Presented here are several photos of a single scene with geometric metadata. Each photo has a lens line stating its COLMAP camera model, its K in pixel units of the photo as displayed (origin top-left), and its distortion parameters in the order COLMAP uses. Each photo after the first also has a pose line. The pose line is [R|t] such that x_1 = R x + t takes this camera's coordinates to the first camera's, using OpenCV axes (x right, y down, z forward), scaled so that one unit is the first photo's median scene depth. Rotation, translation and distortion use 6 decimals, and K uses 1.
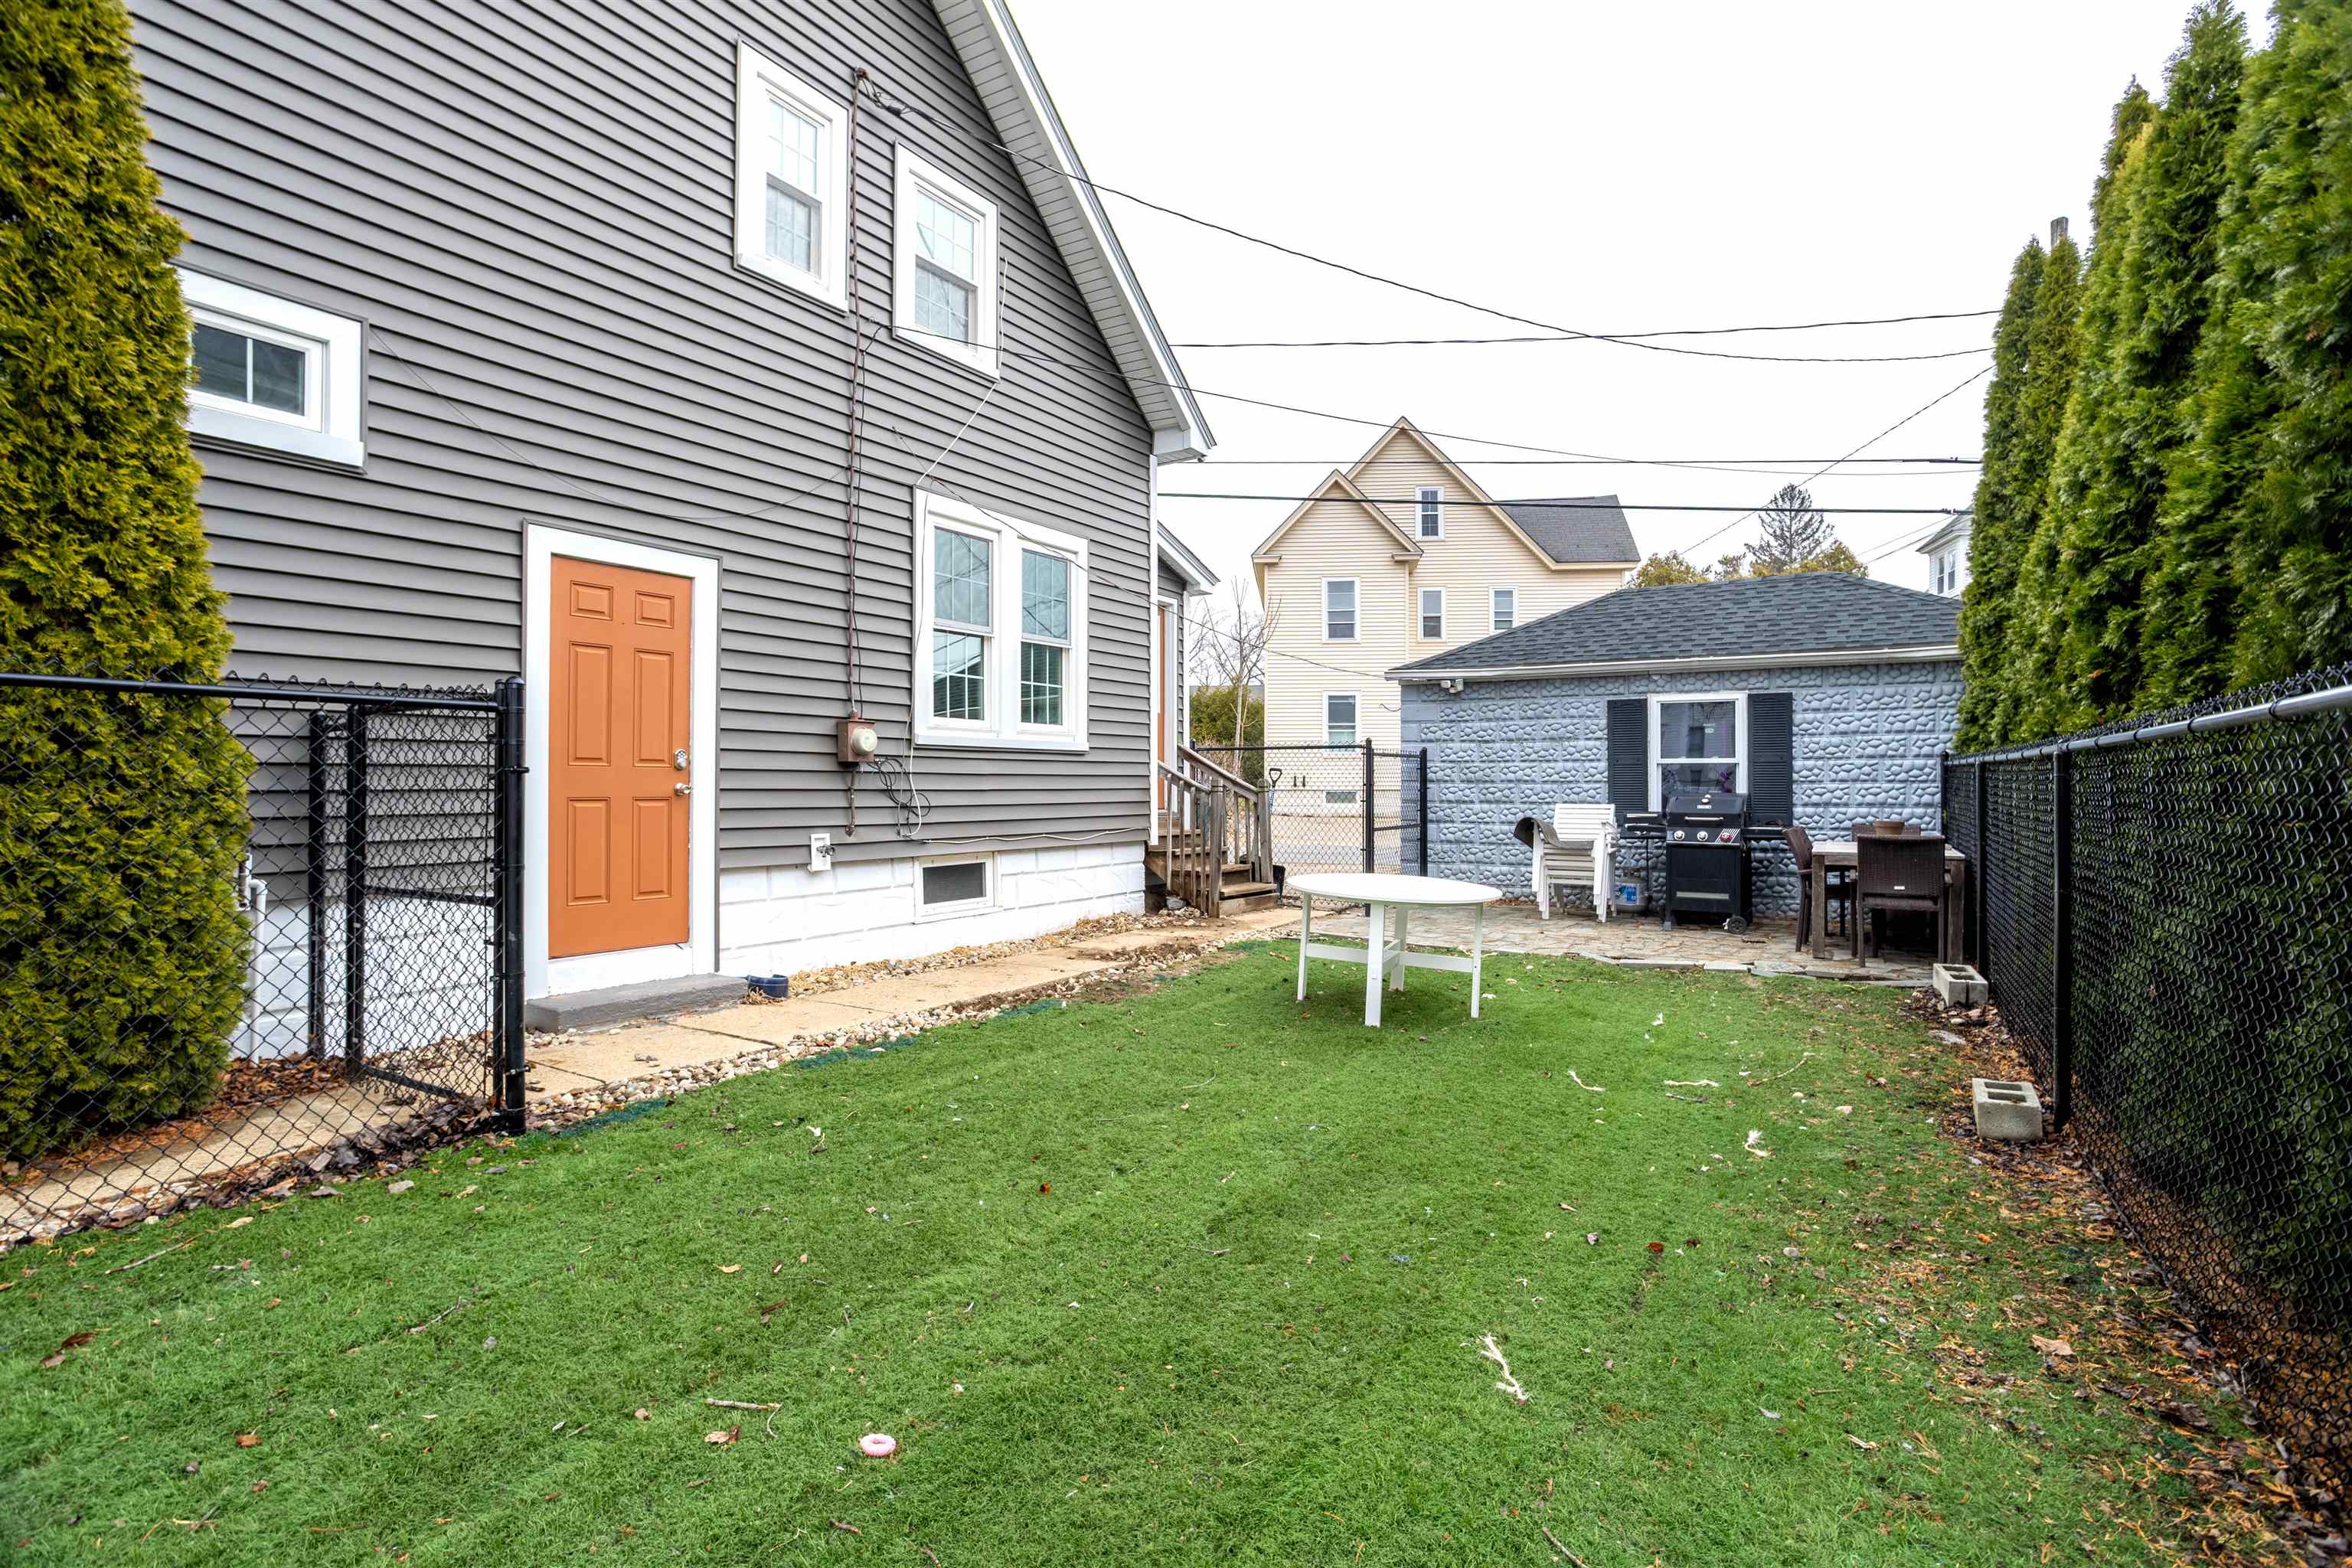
lens RADIAL K [[1139.2, 0, 1176.0], [0, 1139.2, 784.0], [0, 0, 1]] dist [0.032255, 0.000707]
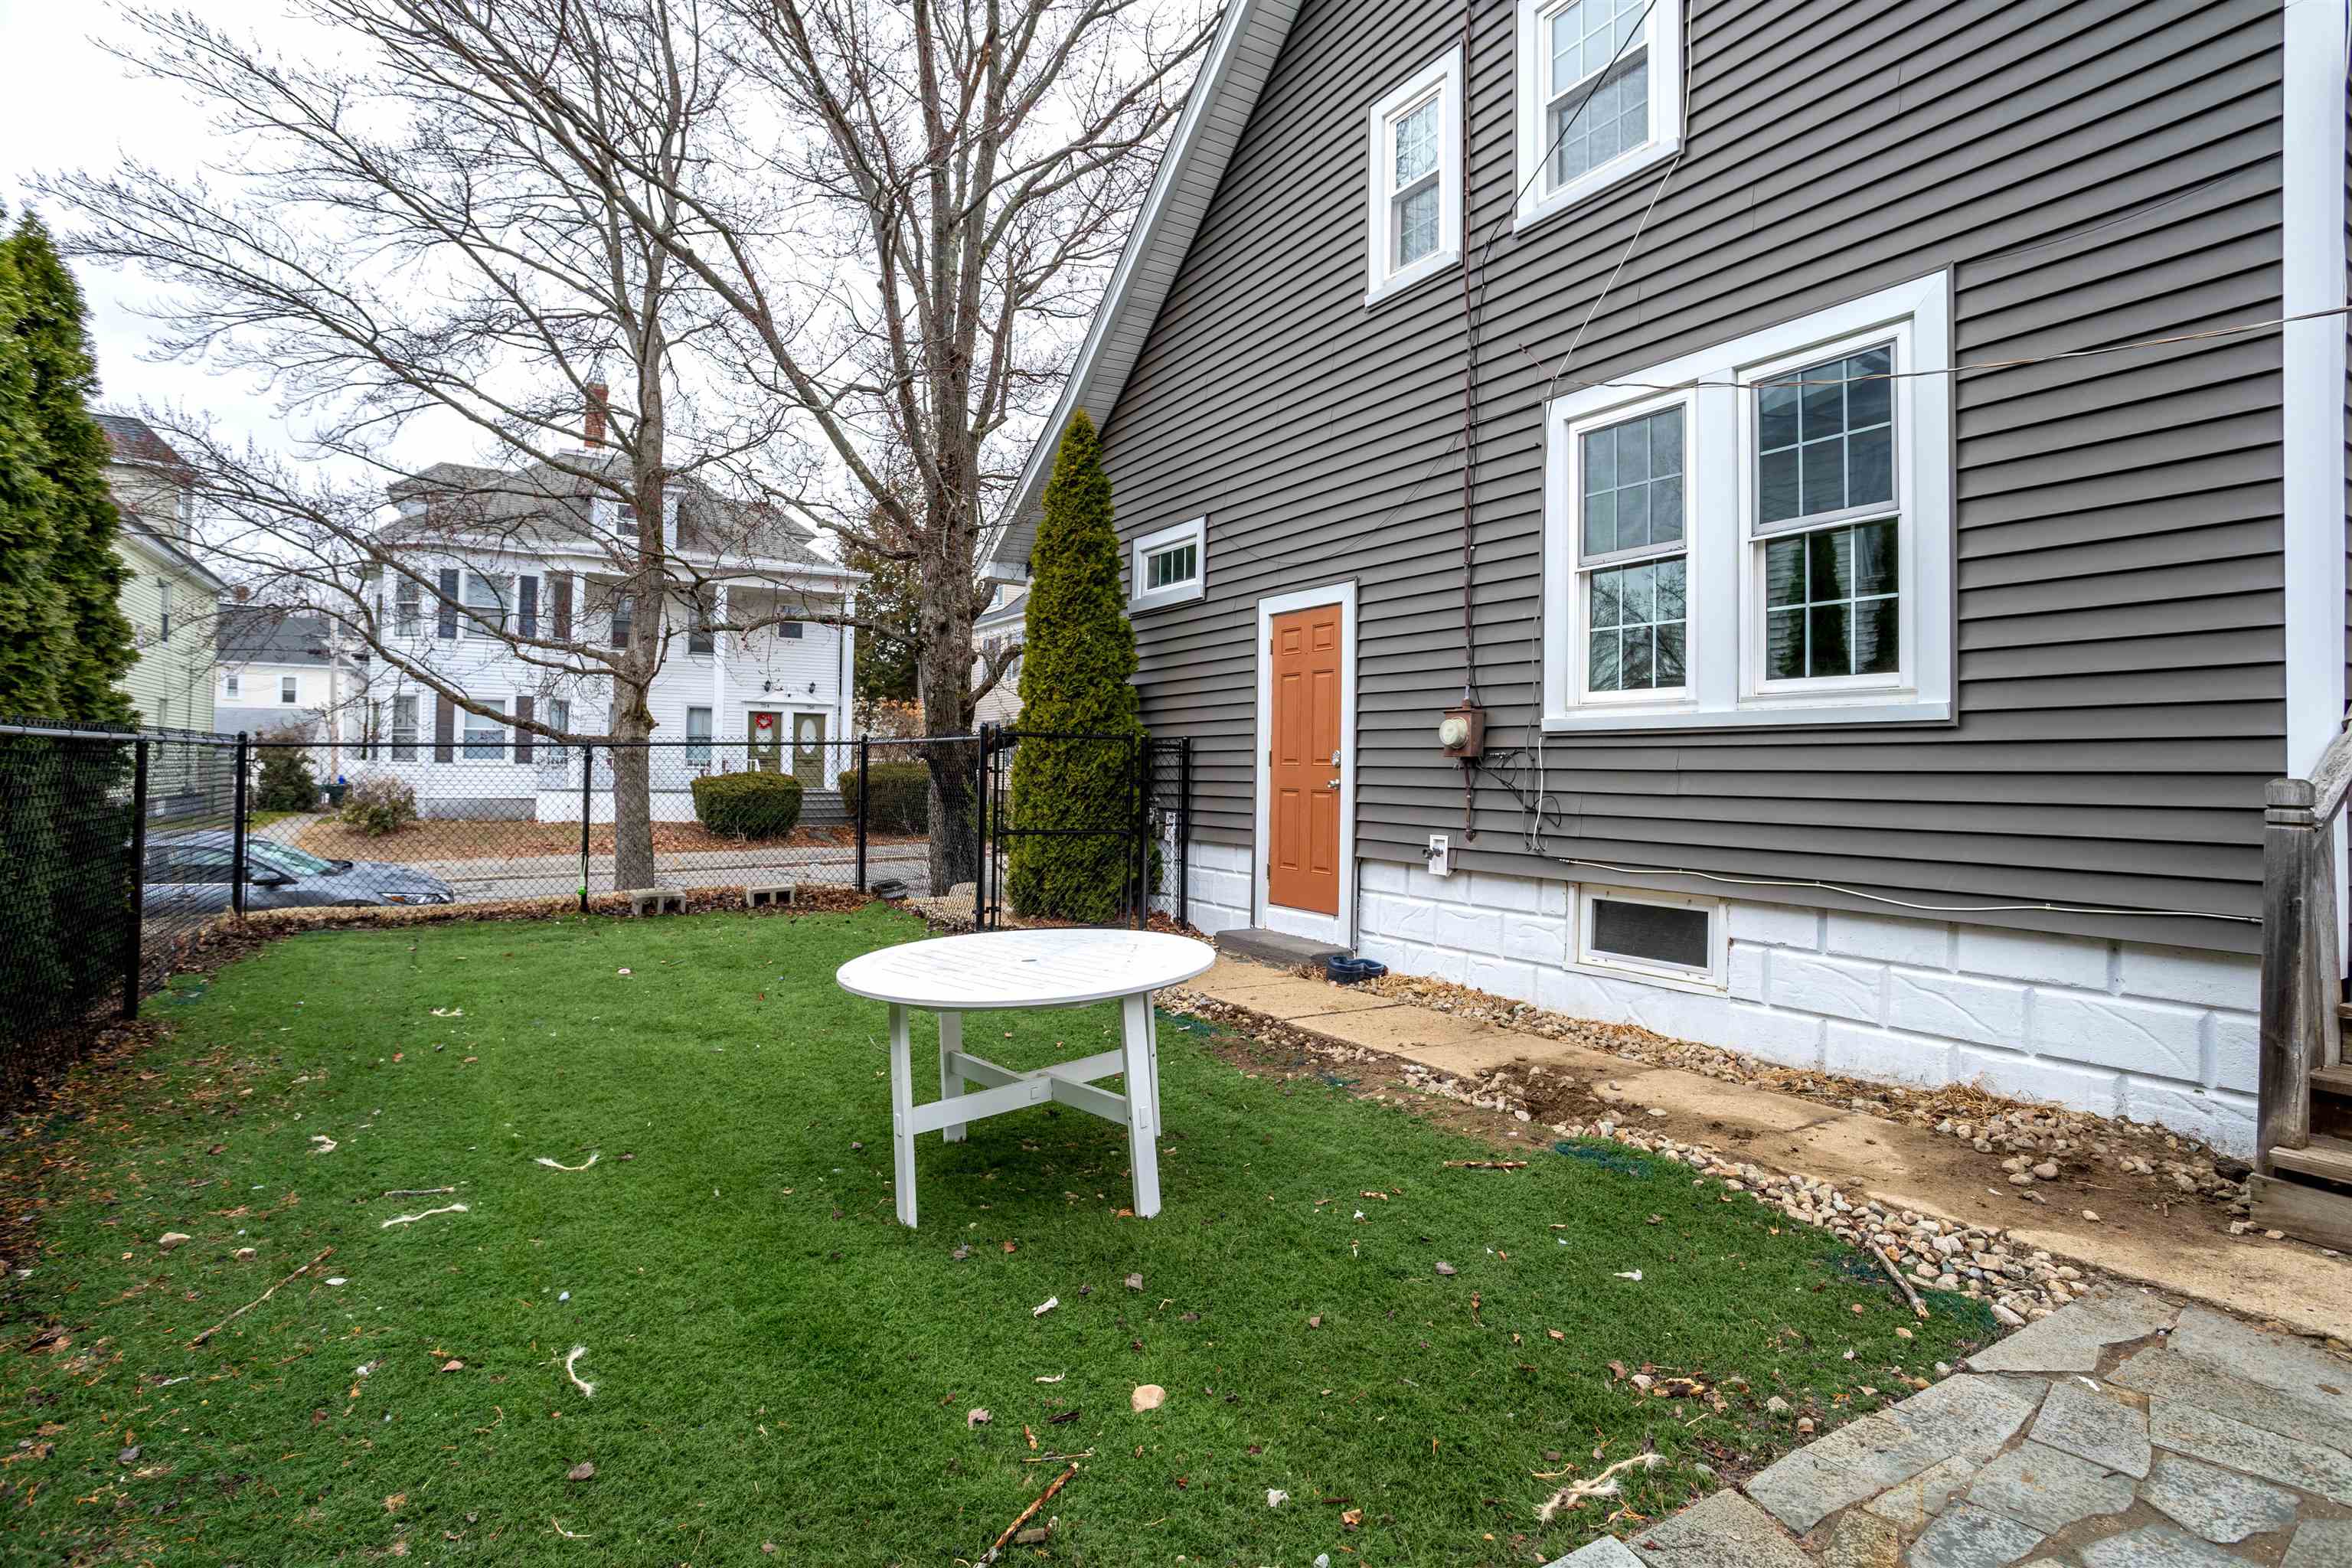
lens RADIAL K [[1174.6, 0, 1186.0], [0, 1174.6, 754.3], [0, 0, 1]] dist [-0.002085, 0.000225]
pose [[-0.418052, -0.021294, -0.908174, 0.620044], [-0.012315, 0.999766, -0.017773, -0.002921], [0.908340, 0.003754, -0.418216, 1.164679]]
